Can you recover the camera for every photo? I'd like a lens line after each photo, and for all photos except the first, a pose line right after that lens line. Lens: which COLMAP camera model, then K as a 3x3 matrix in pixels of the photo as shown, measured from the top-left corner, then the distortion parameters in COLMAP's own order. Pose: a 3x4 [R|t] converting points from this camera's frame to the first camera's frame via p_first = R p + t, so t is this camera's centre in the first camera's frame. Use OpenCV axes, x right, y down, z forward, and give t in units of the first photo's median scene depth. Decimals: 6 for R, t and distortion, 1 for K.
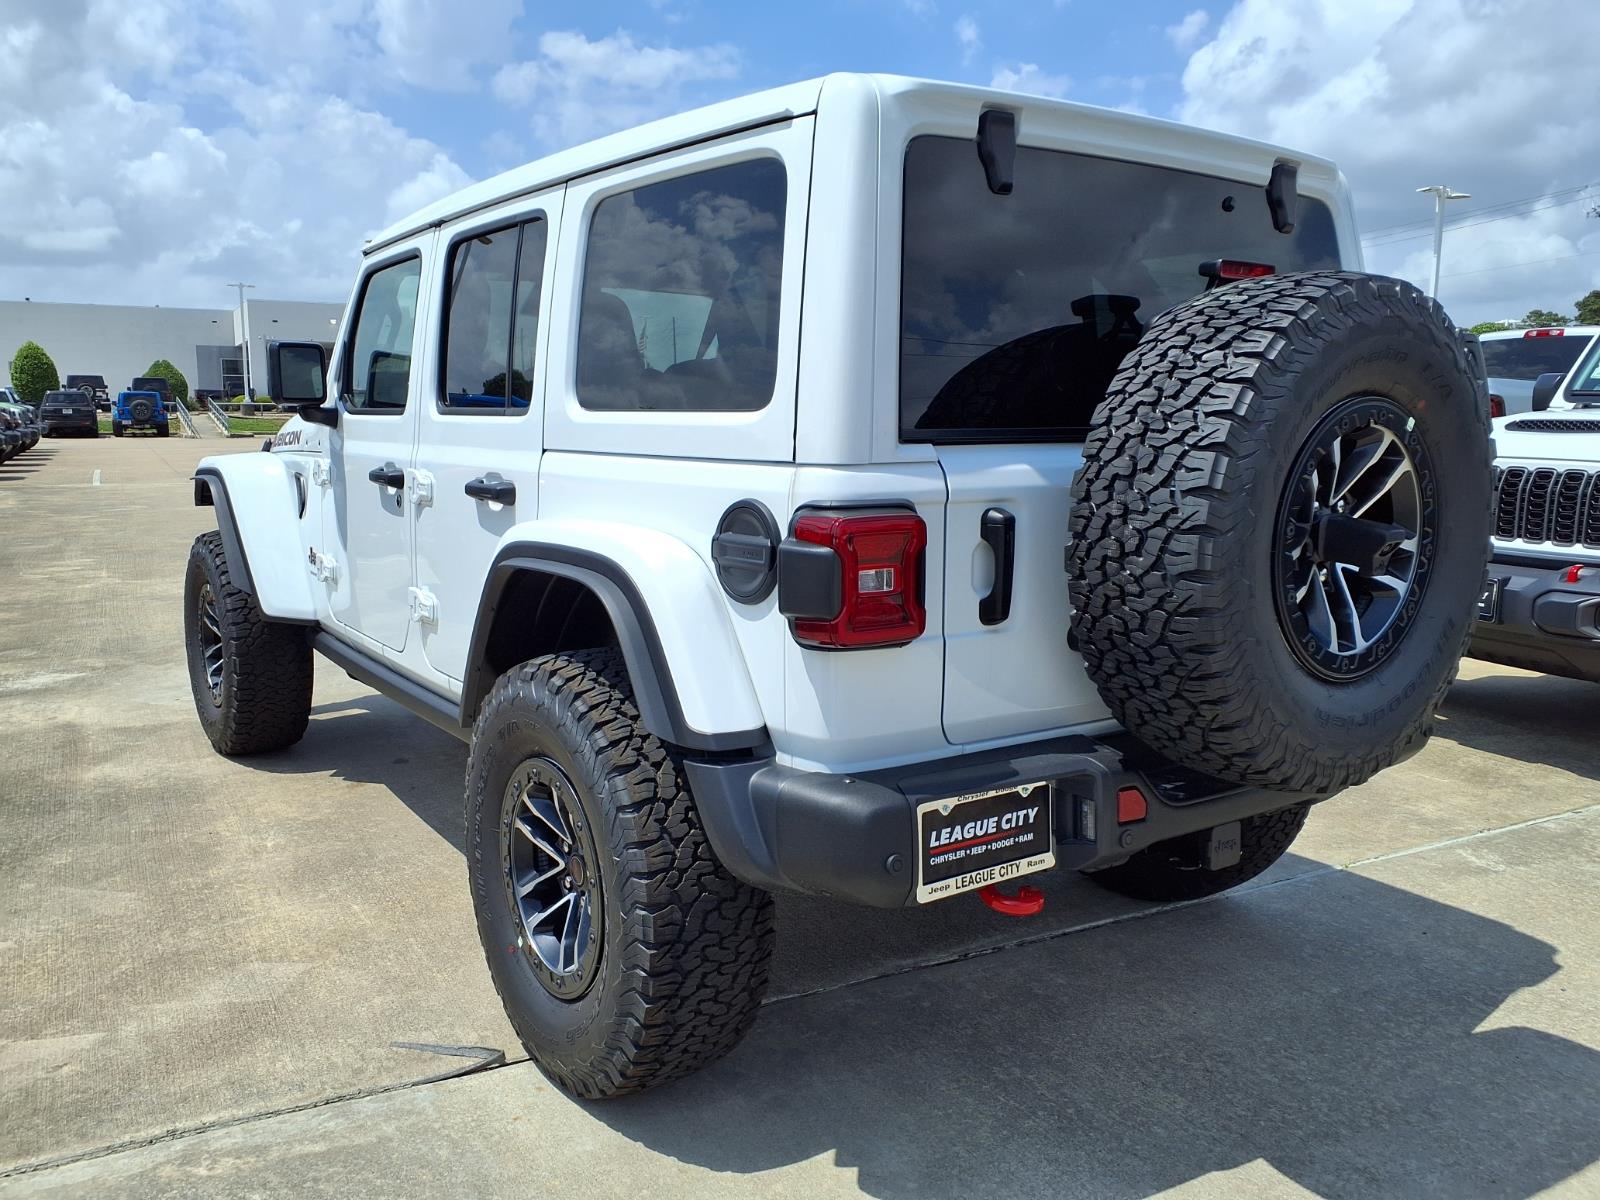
lens RADIAL K [[1278.5, 0, 807.1], [0, 1278.5, 601.3], [0, 0, 1]] dist [0.097327, -0.138654]
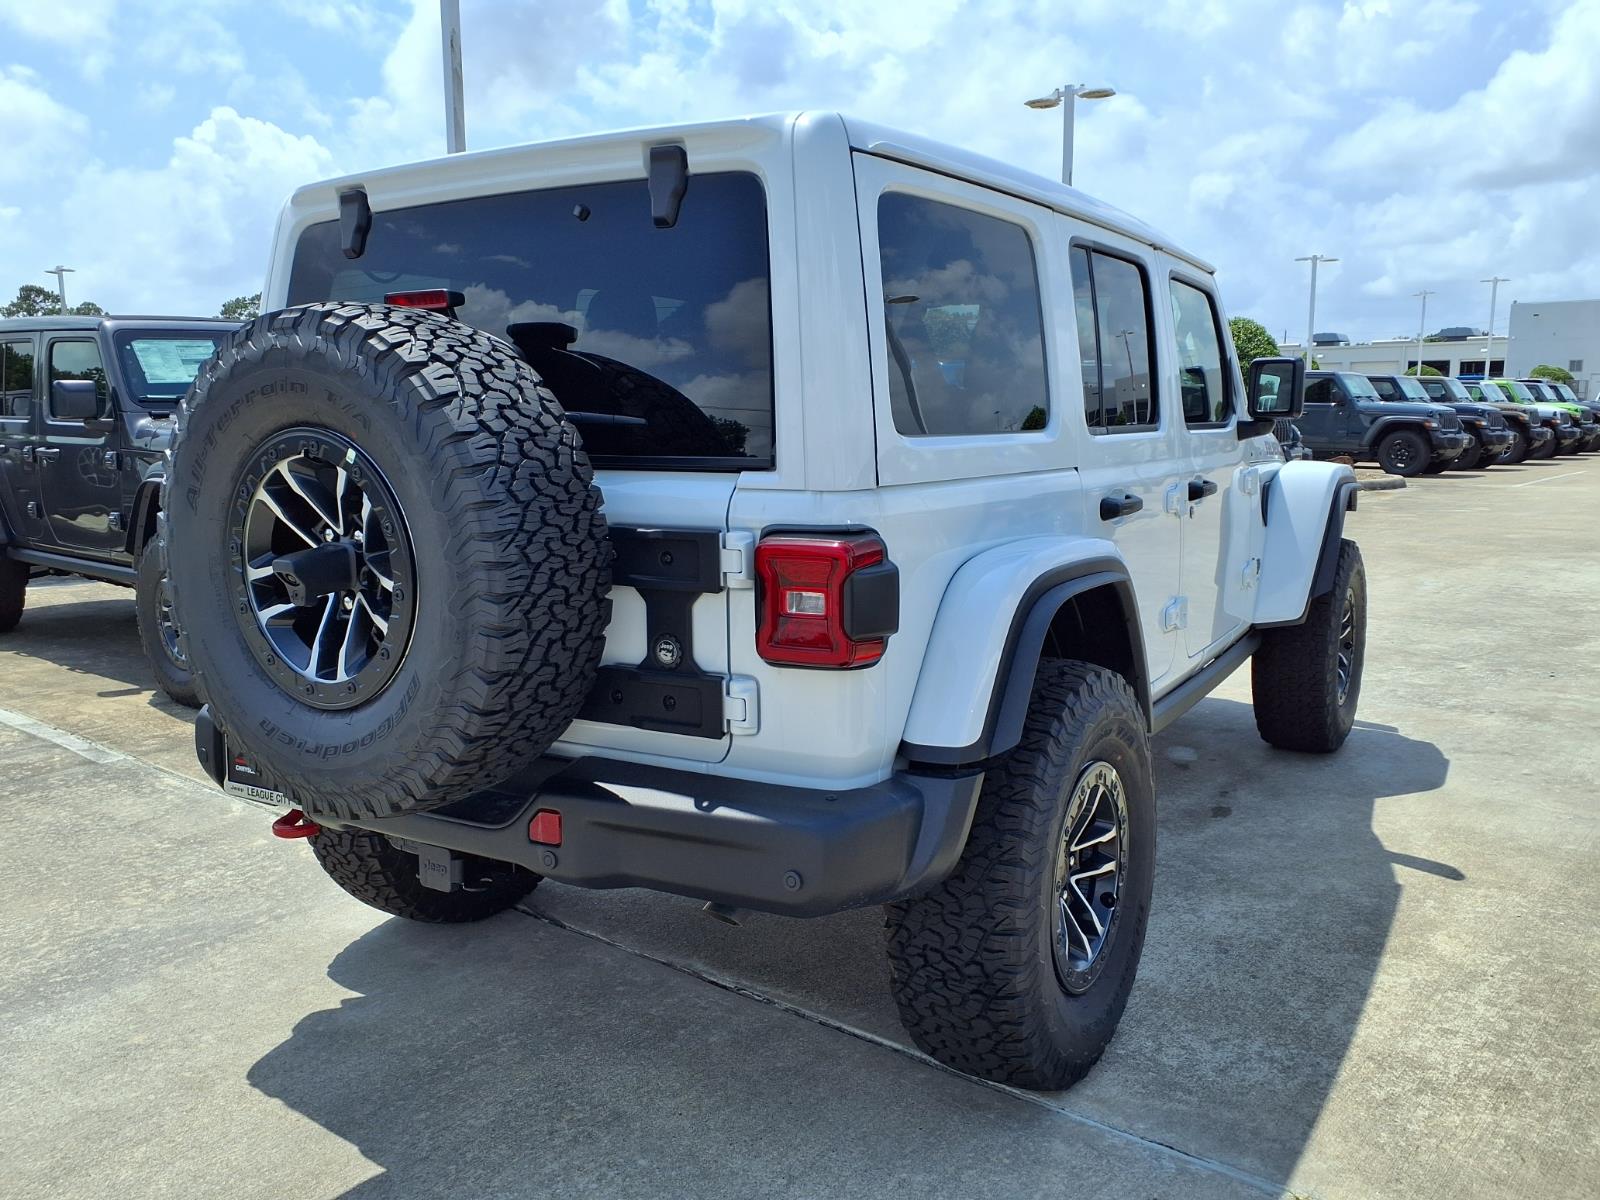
lens RADIAL K [[1278.5, 0, 807.1], [0, 1278.5, 601.3], [0, 0, 1]] dist [0.097327, -0.138654]
pose [[0.379493, 0.129633, -0.916068, 1.476348], [-0.123014, 0.988414, 0.088911, -0.158520], [0.916980, 0.078948, 0.391043, 0.950154]]
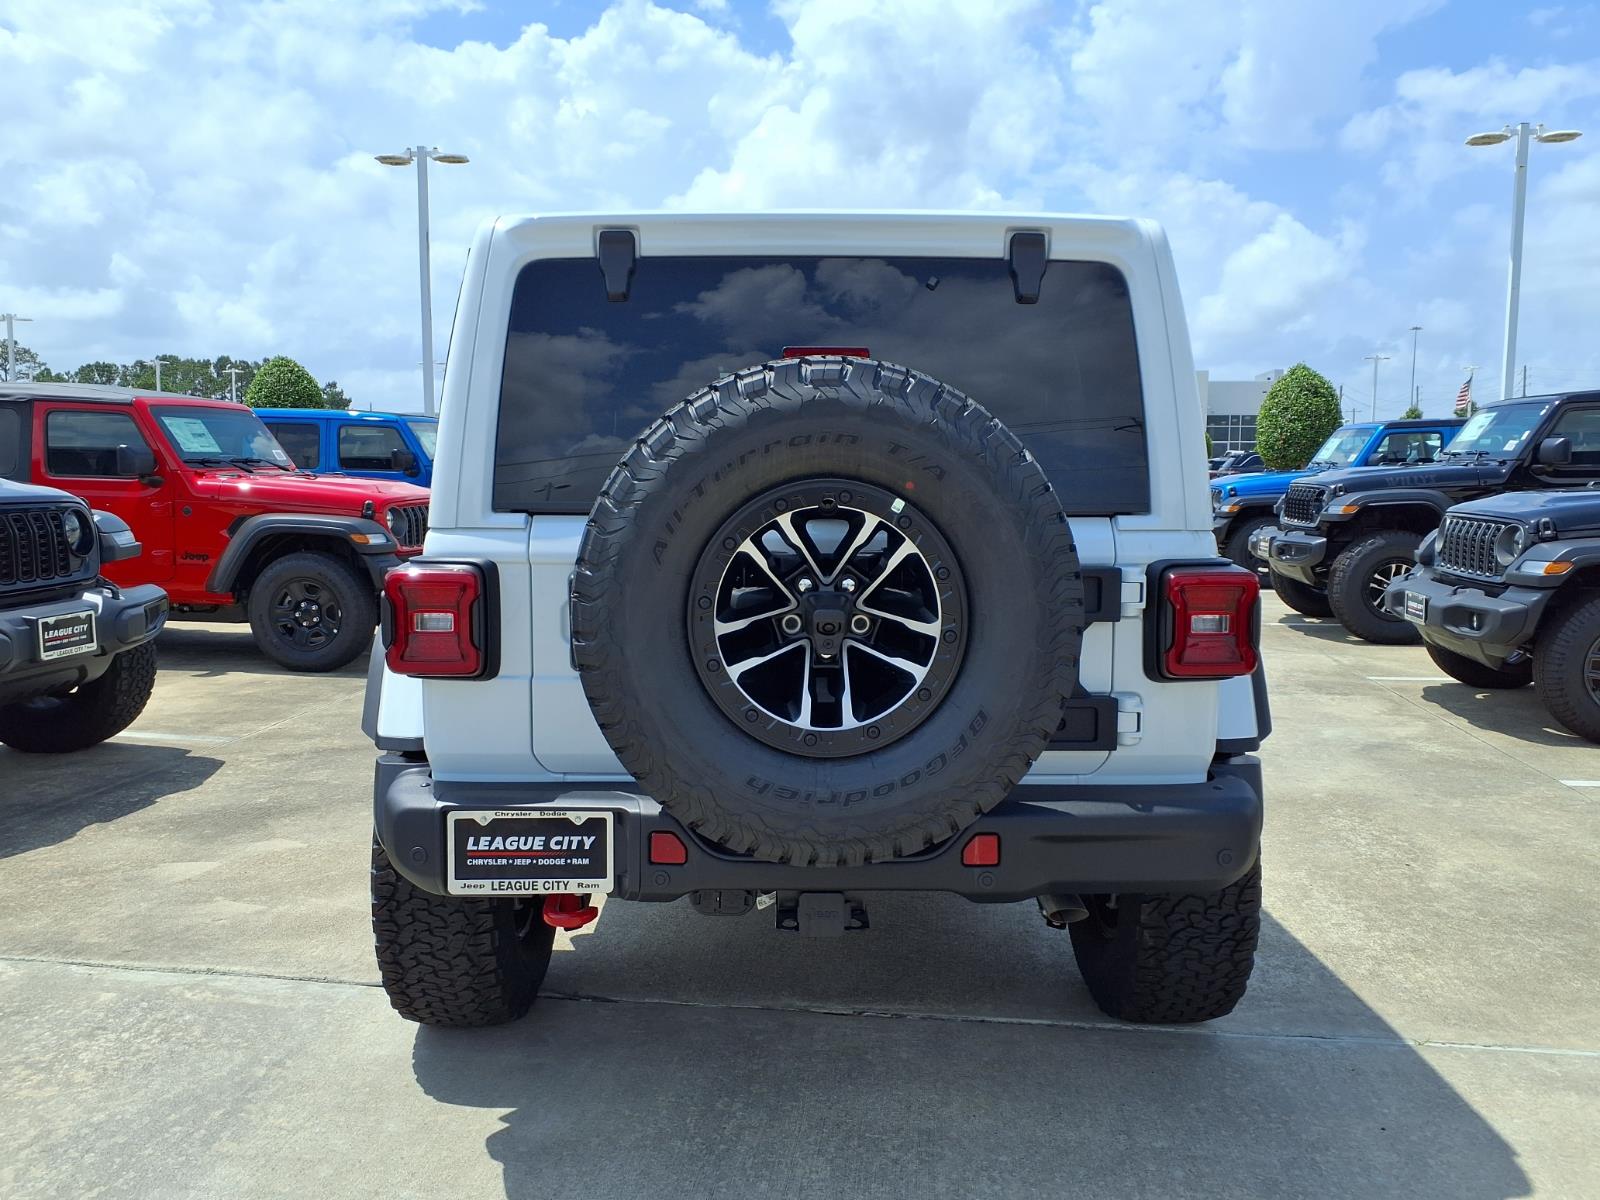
lens RADIAL K [[1278.5, 0, 807.1], [0, 1278.5, 601.3], [0, 0, 1]] dist [0.097327, -0.138654]
pose [[0.818996, 0.060637, -0.570586, 0.969266], [-0.086903, 0.996038, -0.018887, -0.040736], [0.567180, 0.065054, 0.821021, 0.168662]]
